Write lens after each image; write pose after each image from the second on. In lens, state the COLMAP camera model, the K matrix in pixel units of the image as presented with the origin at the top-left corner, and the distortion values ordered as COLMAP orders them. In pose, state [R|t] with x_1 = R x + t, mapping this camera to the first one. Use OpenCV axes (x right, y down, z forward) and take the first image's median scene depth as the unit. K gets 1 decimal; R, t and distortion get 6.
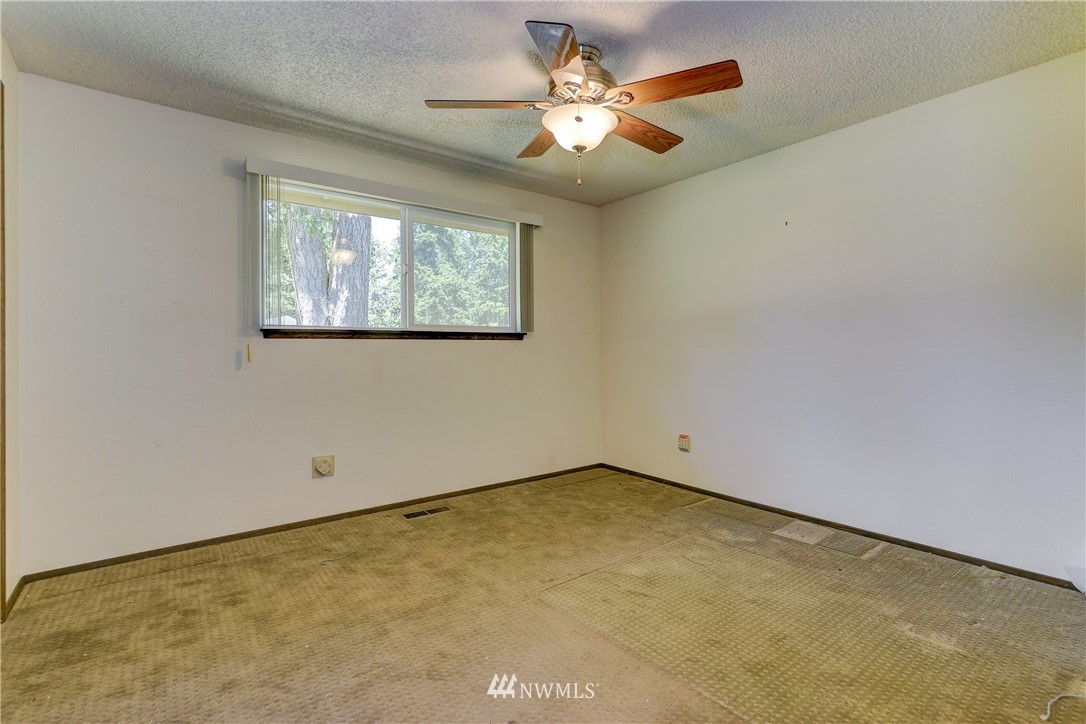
lens RADIAL K [[505.4, 0, 541.4], [0, 505.4, 352.1], [0, 0, 1]] dist [0.005386, 0.000074]
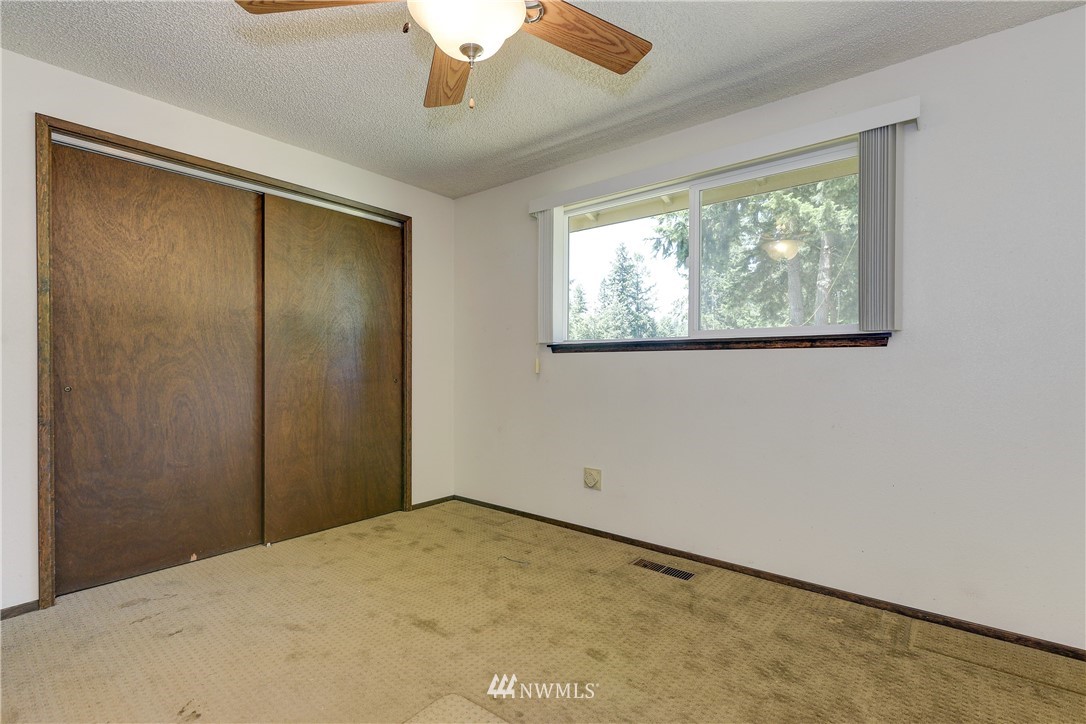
lens RADIAL K [[505.4, 0, 542.0], [0, 505.4, 368.9], [0, 0, 1]] dist [0.005386, 0.000074]
pose [[0.233437, 0.017052, -0.972222, 0.515976], [-0.004324, 0.999855, 0.016498, -0.009146], [0.972362, 0.000352, 0.233477, 0.658717]]
